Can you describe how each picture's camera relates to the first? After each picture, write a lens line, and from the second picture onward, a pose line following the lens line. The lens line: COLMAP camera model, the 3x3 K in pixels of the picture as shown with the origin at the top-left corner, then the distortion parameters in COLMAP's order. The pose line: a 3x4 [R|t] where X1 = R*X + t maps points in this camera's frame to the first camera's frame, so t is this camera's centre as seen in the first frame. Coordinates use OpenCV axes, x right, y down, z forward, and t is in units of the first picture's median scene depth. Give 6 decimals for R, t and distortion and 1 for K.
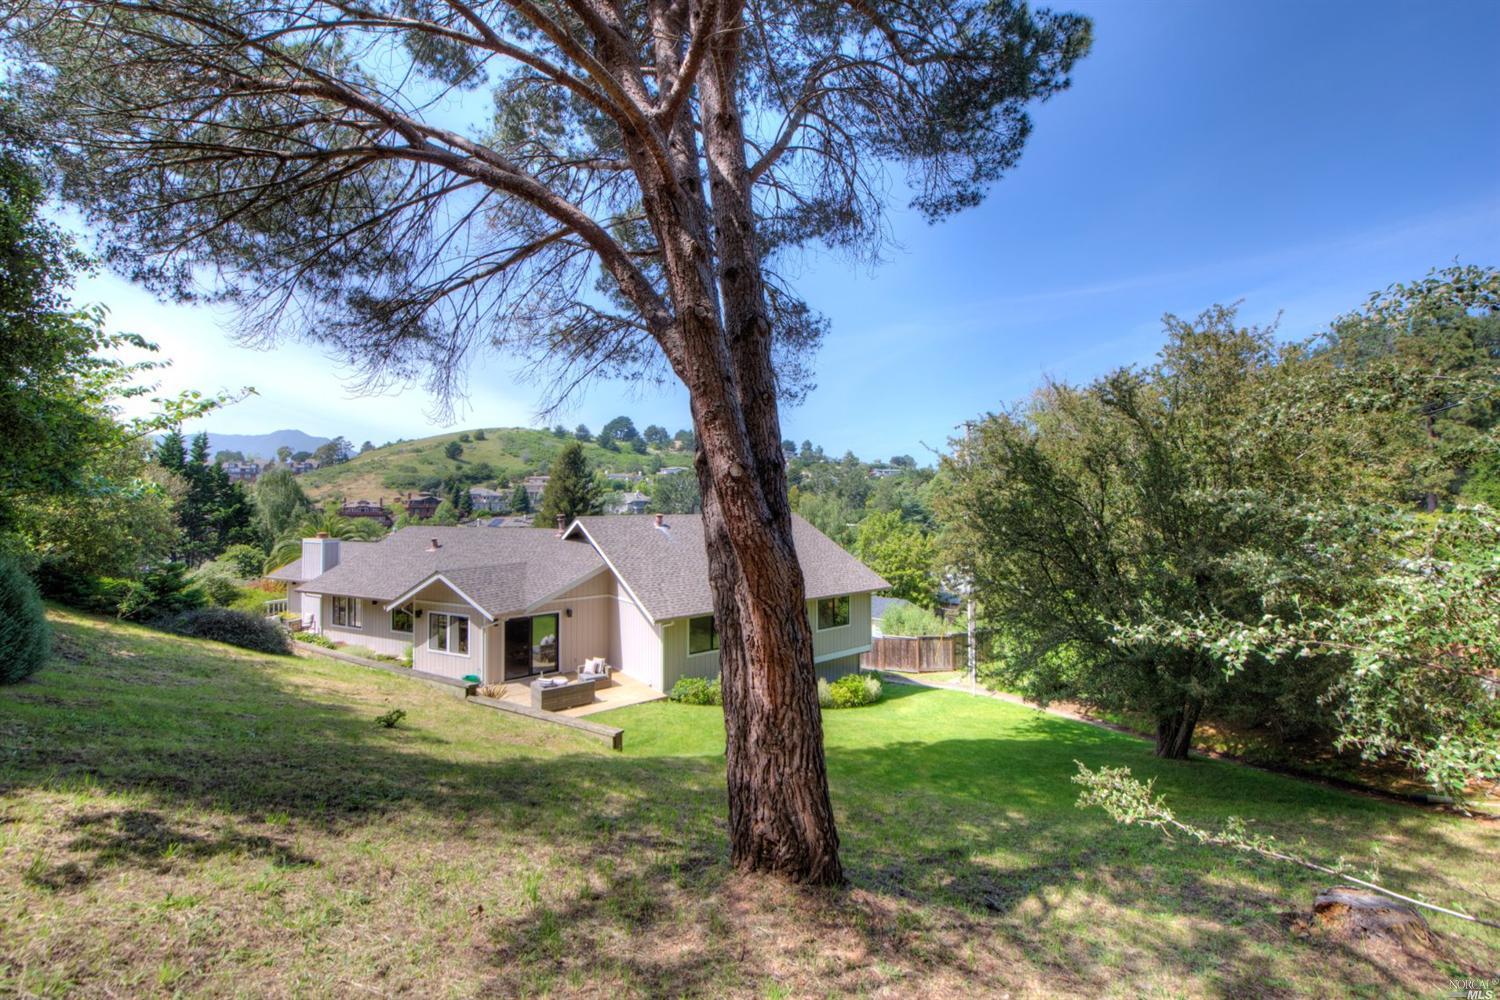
lens RADIAL K [[593.4, 0, 754.8], [0, 593.4, 492.4], [0, 0, 1]] dist [-0.012047, -0.003353]
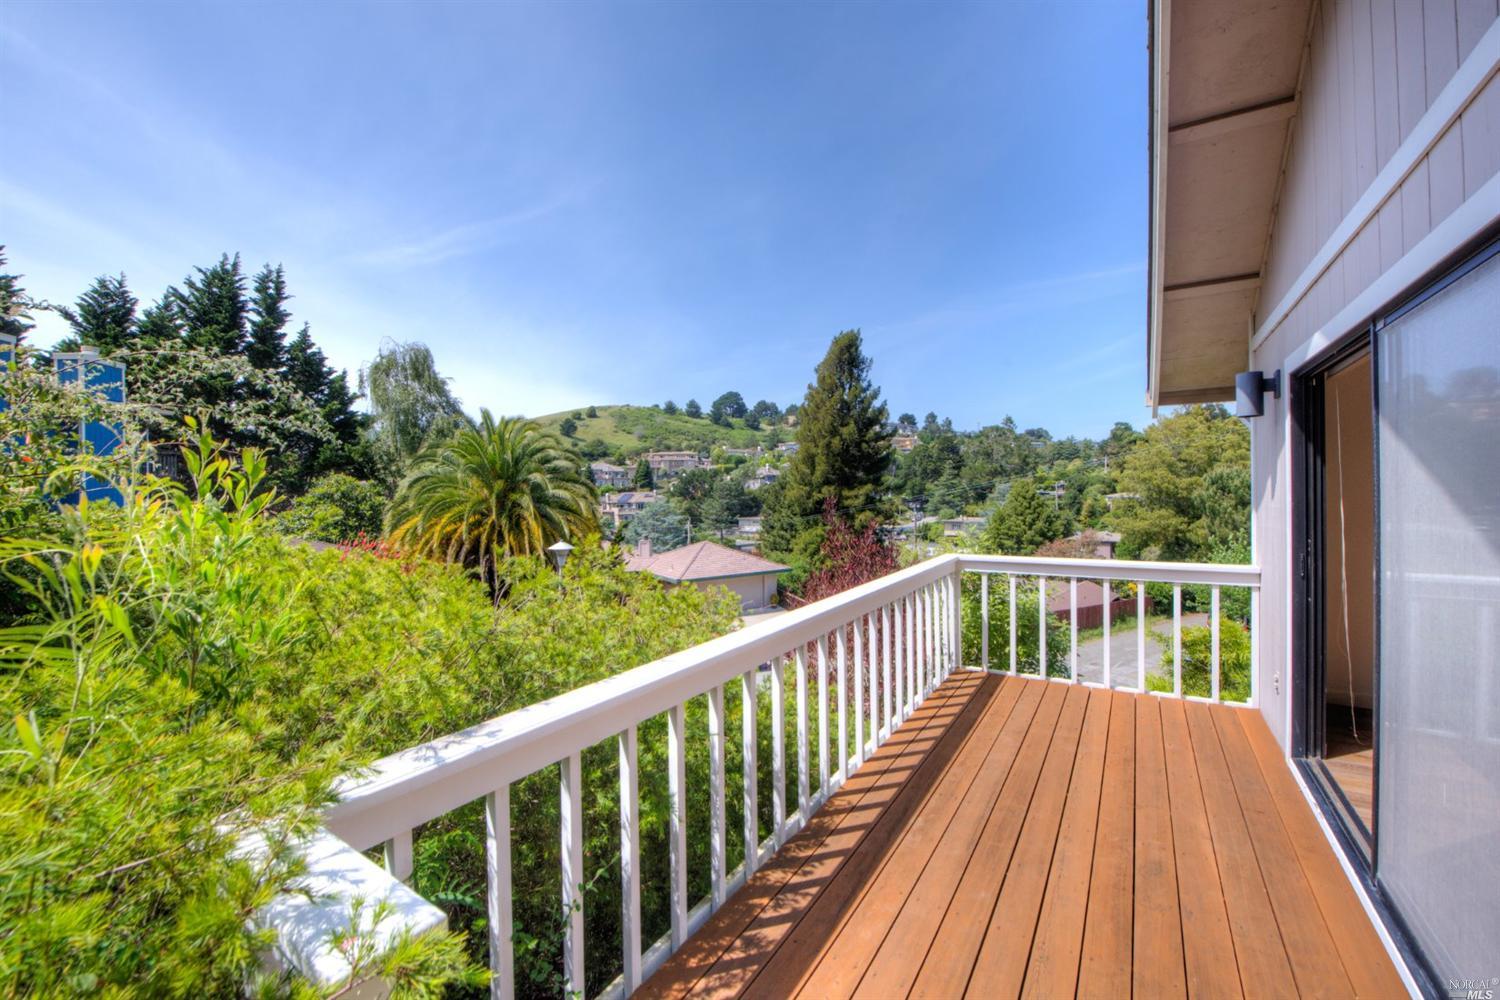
lens RADIAL K [[593.4, 0, 754.8], [0, 593.4, 492.4], [0, 0, 1]] dist [-0.012047, -0.003353]
pose [[0.989769, -0.006578, -0.142526, -0.068828], [0.009992, 0.999680, 0.023248, 0.014146], [0.142328, -0.024435, 0.989518, 0.083452]]
